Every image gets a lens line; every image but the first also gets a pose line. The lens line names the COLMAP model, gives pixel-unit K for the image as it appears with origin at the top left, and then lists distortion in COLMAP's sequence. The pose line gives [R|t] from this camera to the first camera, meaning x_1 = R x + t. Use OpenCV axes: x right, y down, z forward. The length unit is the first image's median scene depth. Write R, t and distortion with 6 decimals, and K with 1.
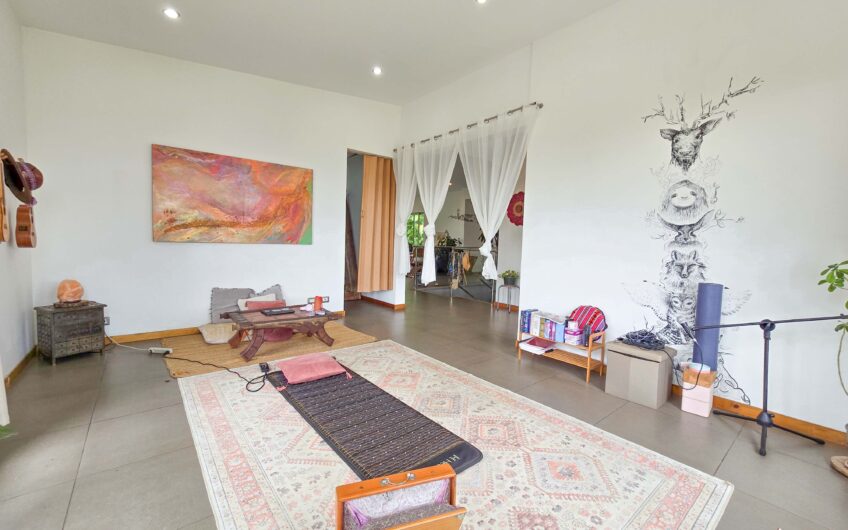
lens RADIAL K [[349.8, 0, 423.2], [0, 349.8, 261.9], [0, 0, 1]] dist [-0.003456, 0.001588]
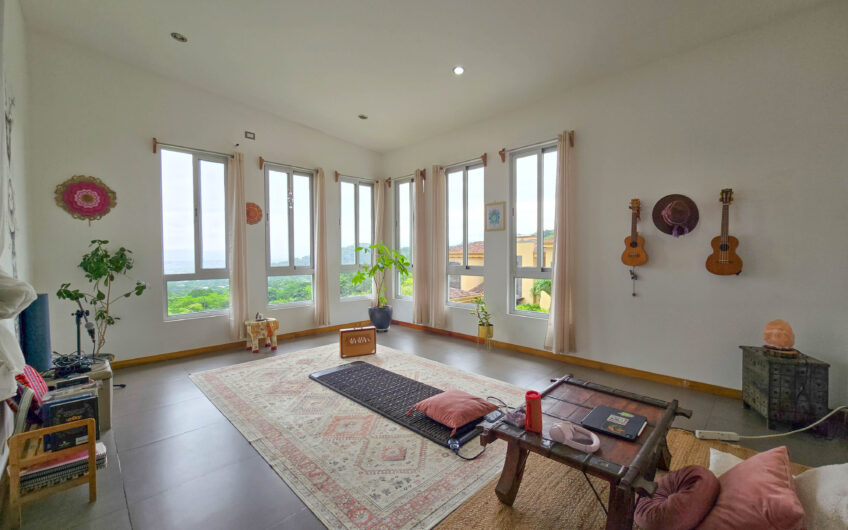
lens RADIAL K [[349.8, 0, 425.3], [0, 349.8, 261.7], [0, 0, 1]] dist [-0.003456, 0.001588]
pose [[-0.995025, -0.033008, -0.093994, -0.202997], [-0.041535, 0.995052, 0.090254, -0.183993], [0.090550, 0.093709, -0.991473, 2.408498]]
